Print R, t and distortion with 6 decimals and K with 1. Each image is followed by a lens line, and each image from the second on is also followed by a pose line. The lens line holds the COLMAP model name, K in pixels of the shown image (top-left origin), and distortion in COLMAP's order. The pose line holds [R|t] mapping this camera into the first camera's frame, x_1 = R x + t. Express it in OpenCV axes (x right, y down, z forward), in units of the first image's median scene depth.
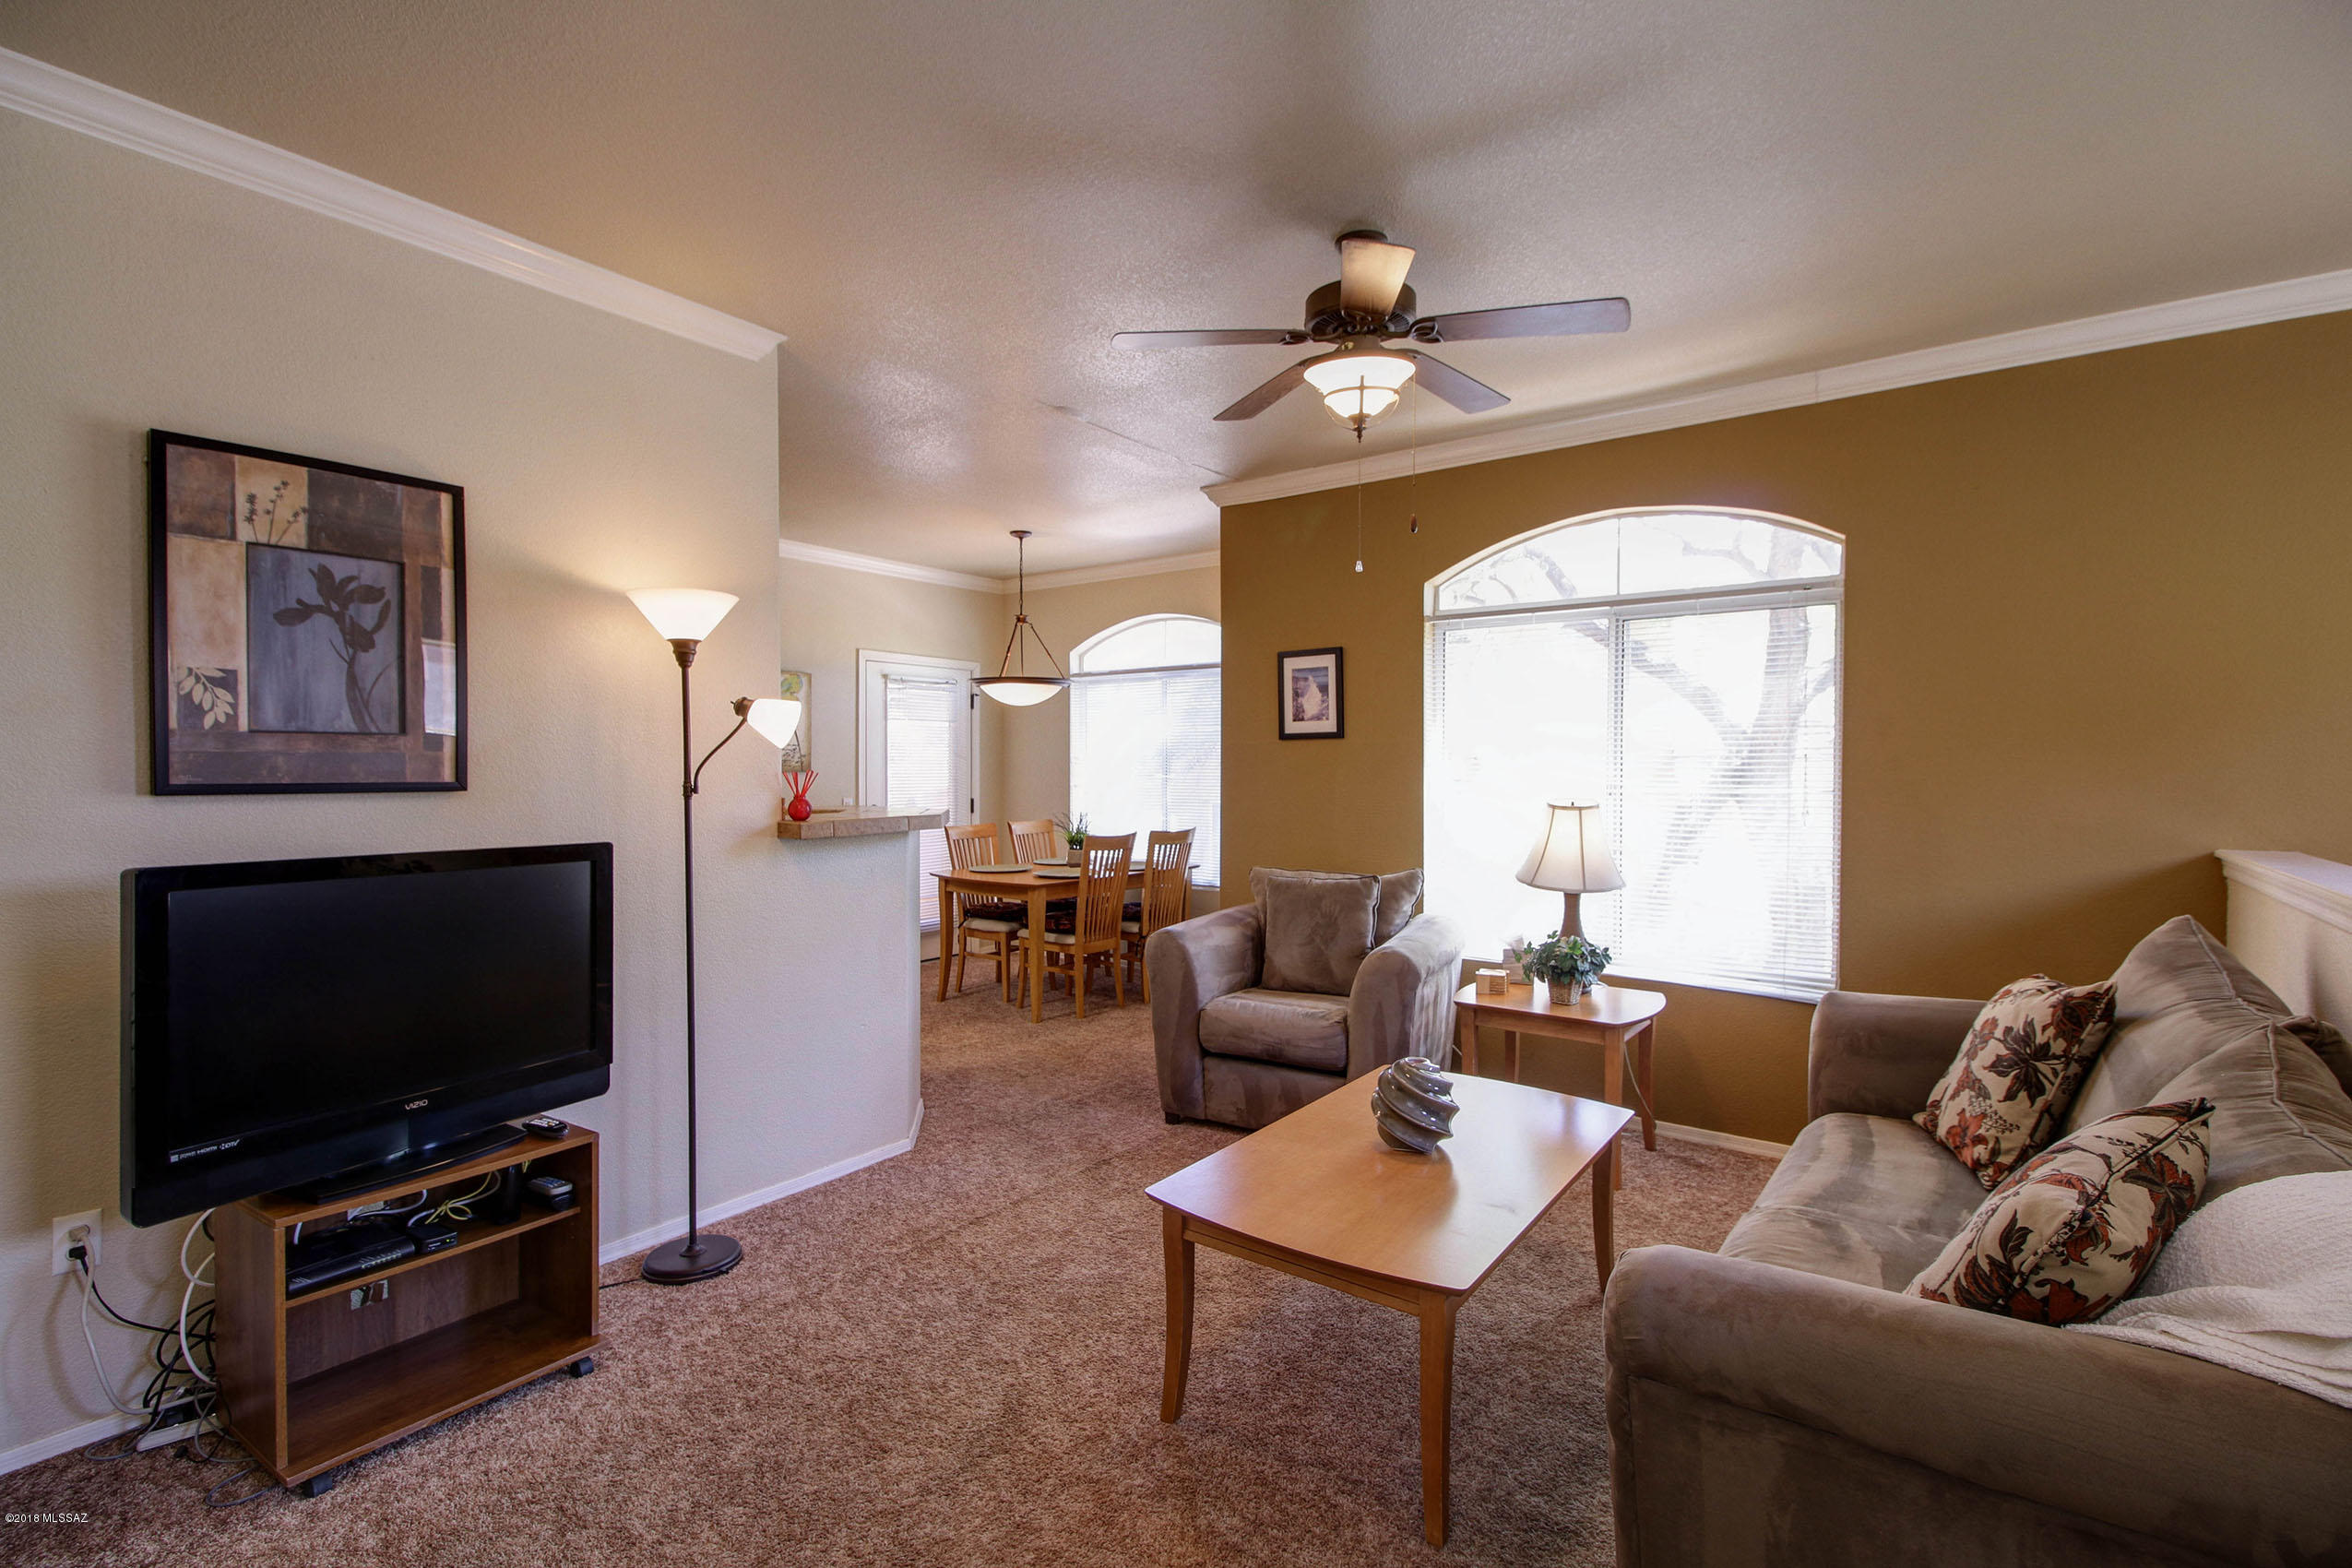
lens RADIAL K [[1069.2, 0, 1176.0], [0, 1069.2, 784.0], [0, 0, 1]] dist [0.003957, 0.000050]
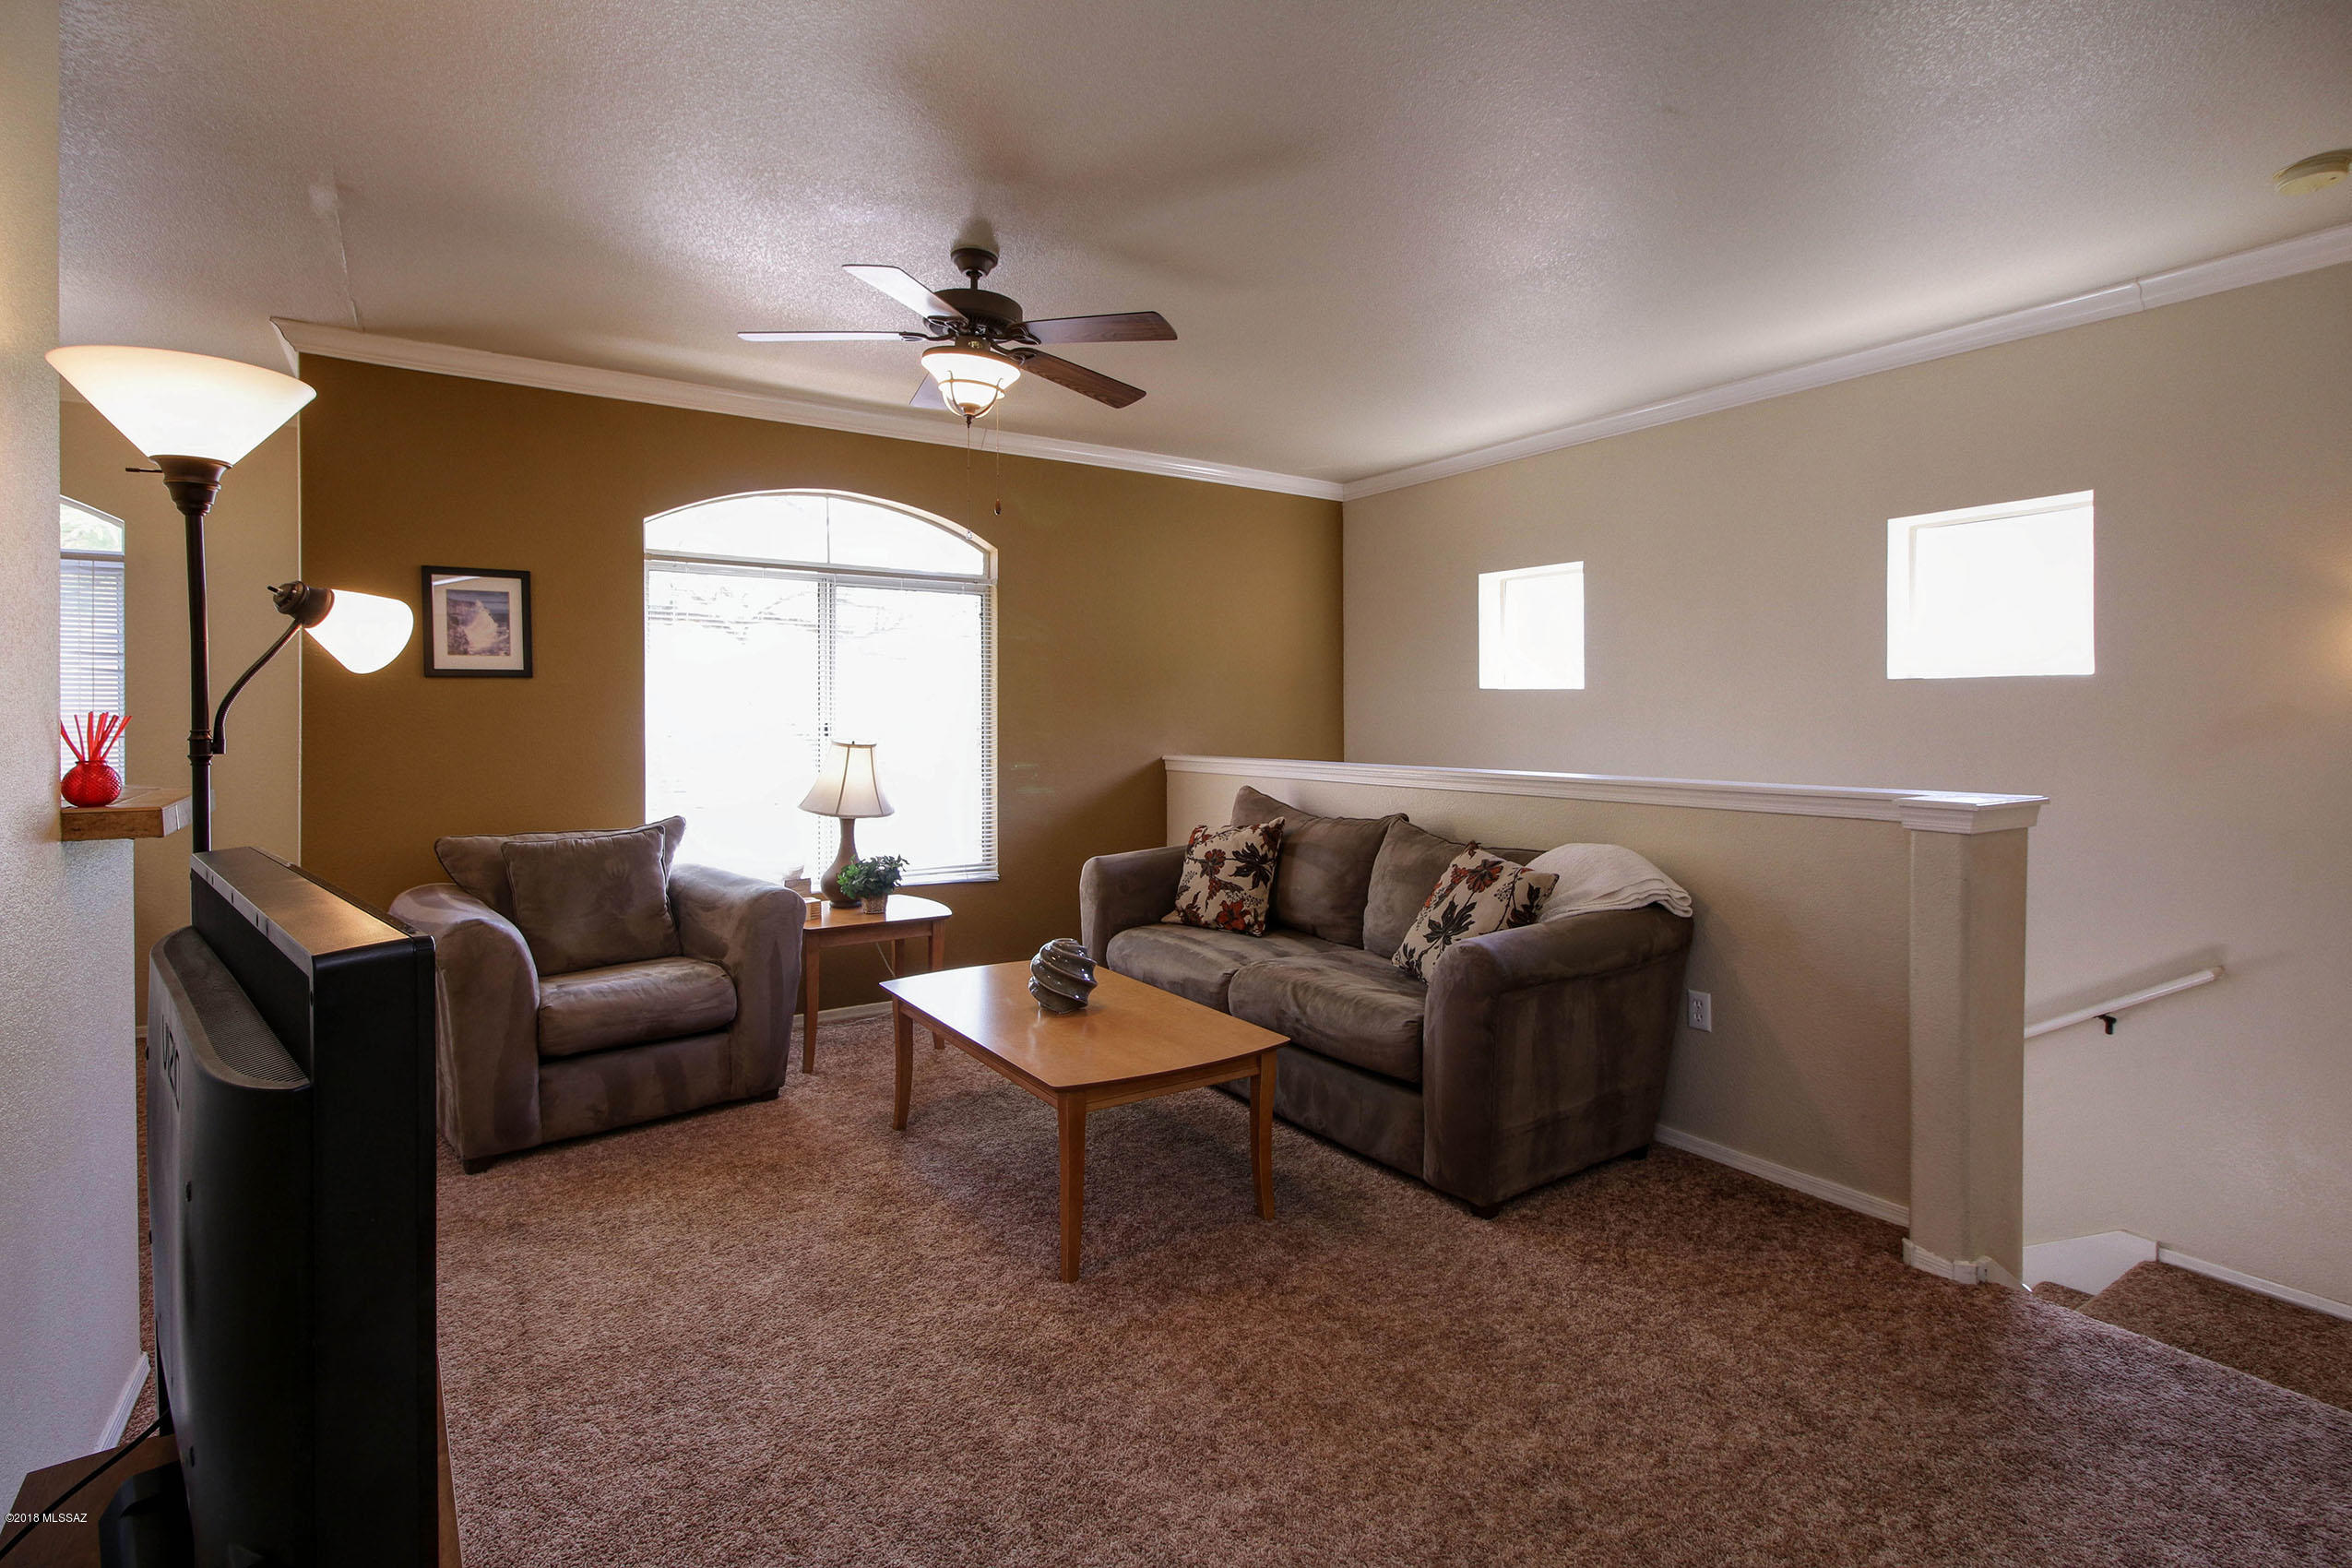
lens RADIAL K [[1032.8, 0, 1175.3], [0, 1032.8, 713.4], [0, 0, 1]] dist [0.029740, -0.000009]
pose [[0.374889, -0.000722, 0.927069, -0.423251], [0.016981, 0.999837, -0.006088, 0.000016], [-0.926914, 0.018025, 0.374840, 0.200951]]
